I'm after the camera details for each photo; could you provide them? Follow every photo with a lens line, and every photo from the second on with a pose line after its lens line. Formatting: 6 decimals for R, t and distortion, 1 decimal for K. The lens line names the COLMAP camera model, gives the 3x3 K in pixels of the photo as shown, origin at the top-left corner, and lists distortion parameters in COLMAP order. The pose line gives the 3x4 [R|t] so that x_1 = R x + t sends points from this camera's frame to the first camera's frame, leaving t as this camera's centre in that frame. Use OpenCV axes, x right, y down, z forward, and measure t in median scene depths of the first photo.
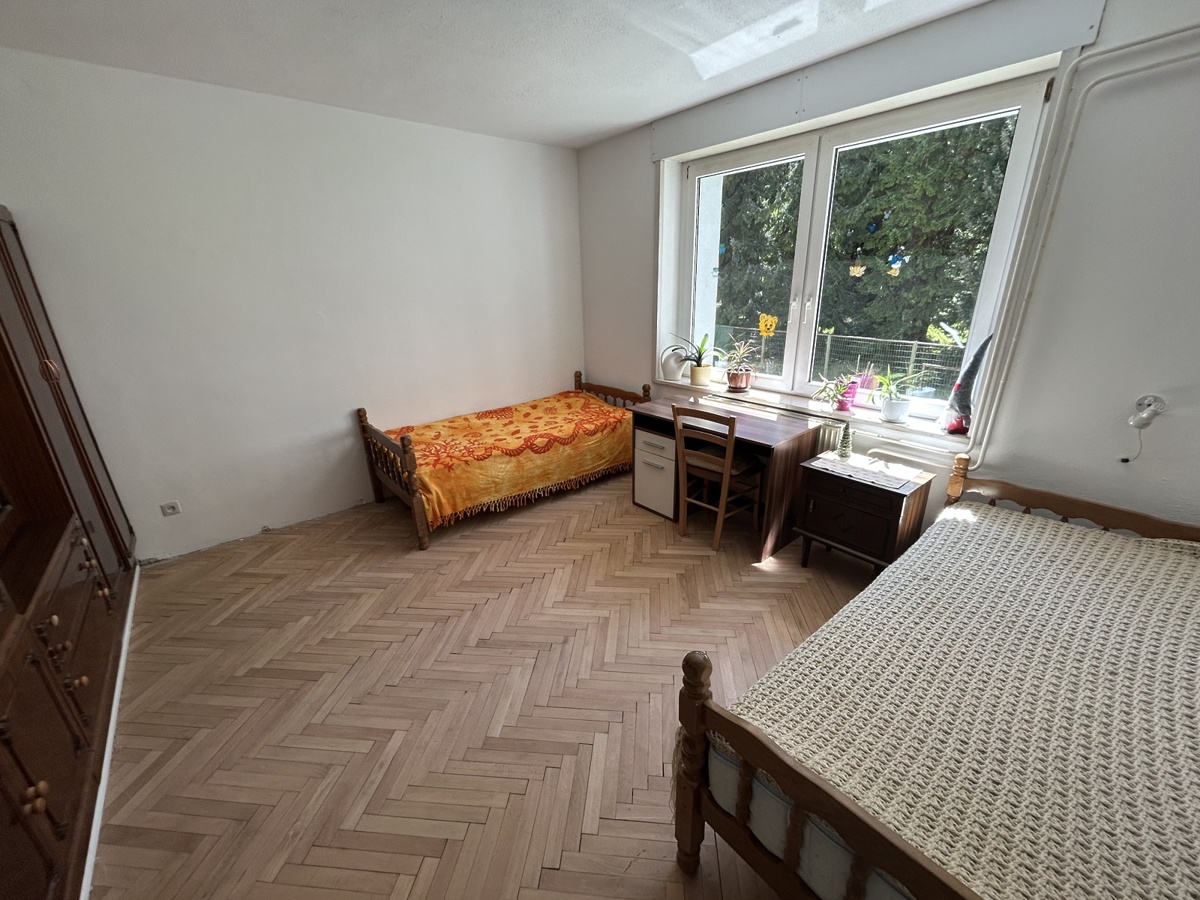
lens RADIAL K [[486.3, 0, 600.0], [0, 486.3, 449.7], [0, 0, 1]] dist [-0.001293, 0.000043]
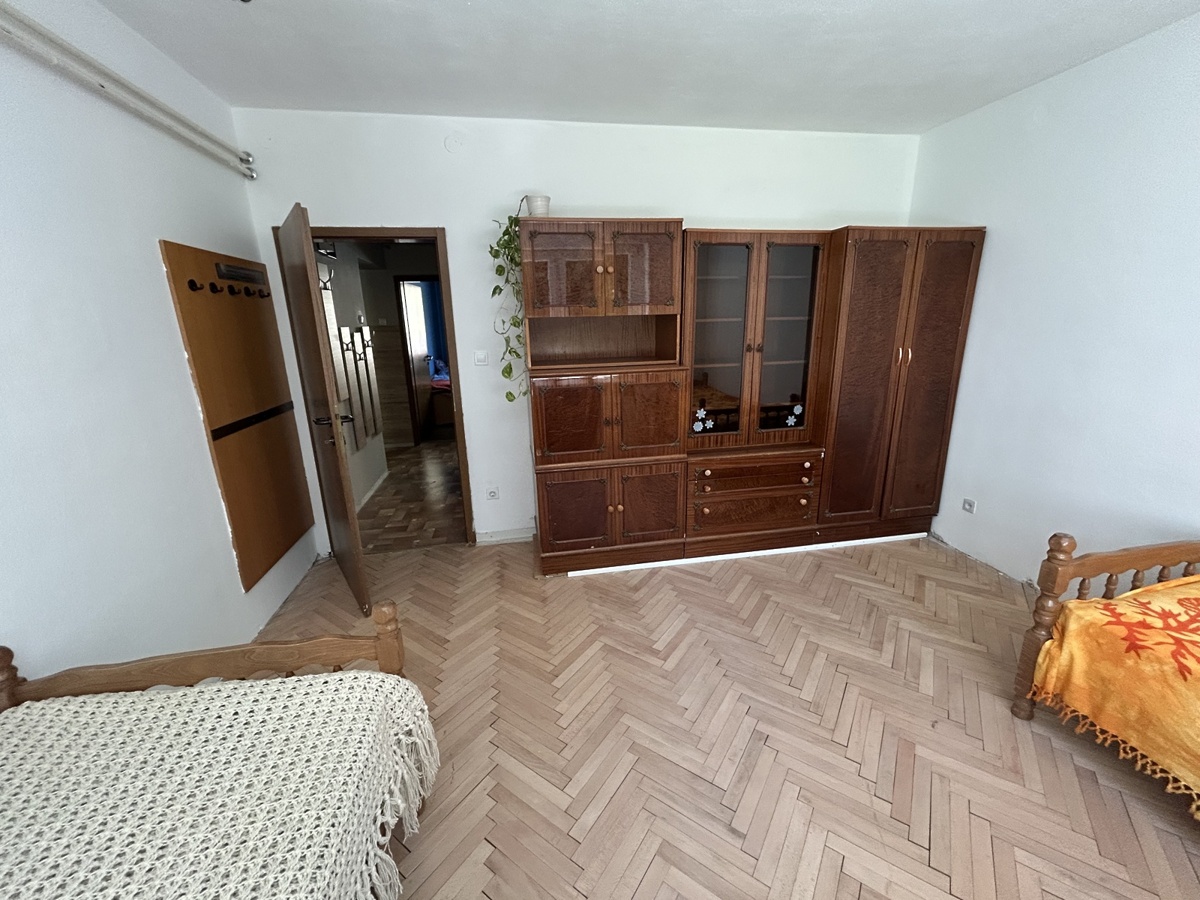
lens RADIAL K [[486.3, 0, 597.7], [0, 486.3, 449.5], [0, 0, 1]] dist [-0.001293, 0.000043]
pose [[-0.485185, 0.260019, -0.834857, 0.319578], [-0.262744, 0.867290, 0.422817, -0.205449], [0.834003, 0.424498, -0.352478, 0.645500]]
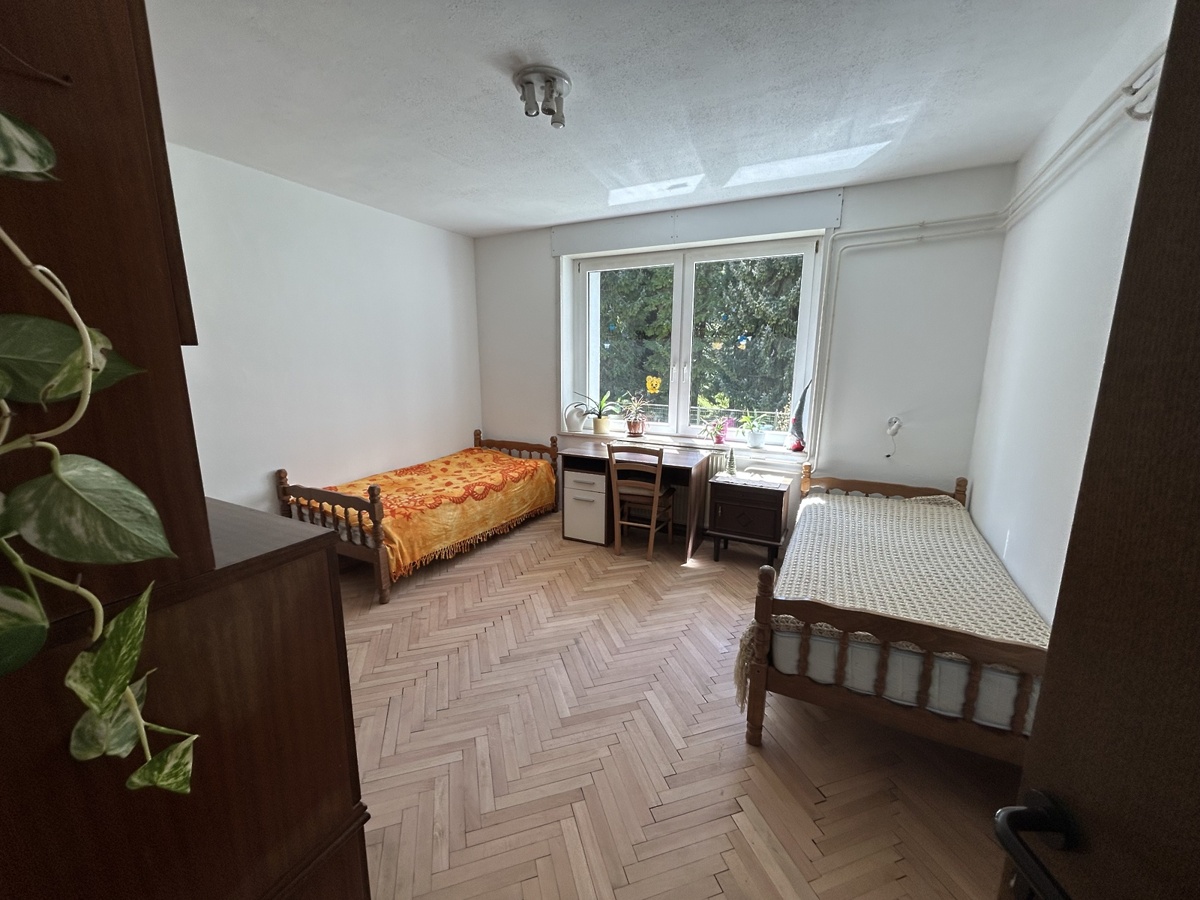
lens RADIAL K [[486.3, 0, 601.5], [0, 486.3, 451.6], [0, 0, 1]] dist [-0.001293, 0.000043]
pose [[0.916141, -0.050008, 0.397725, -0.342031], [0.107504, 0.986493, -0.123592, 0.073016], [-0.386173, 0.155985, 0.909142, -0.107099]]
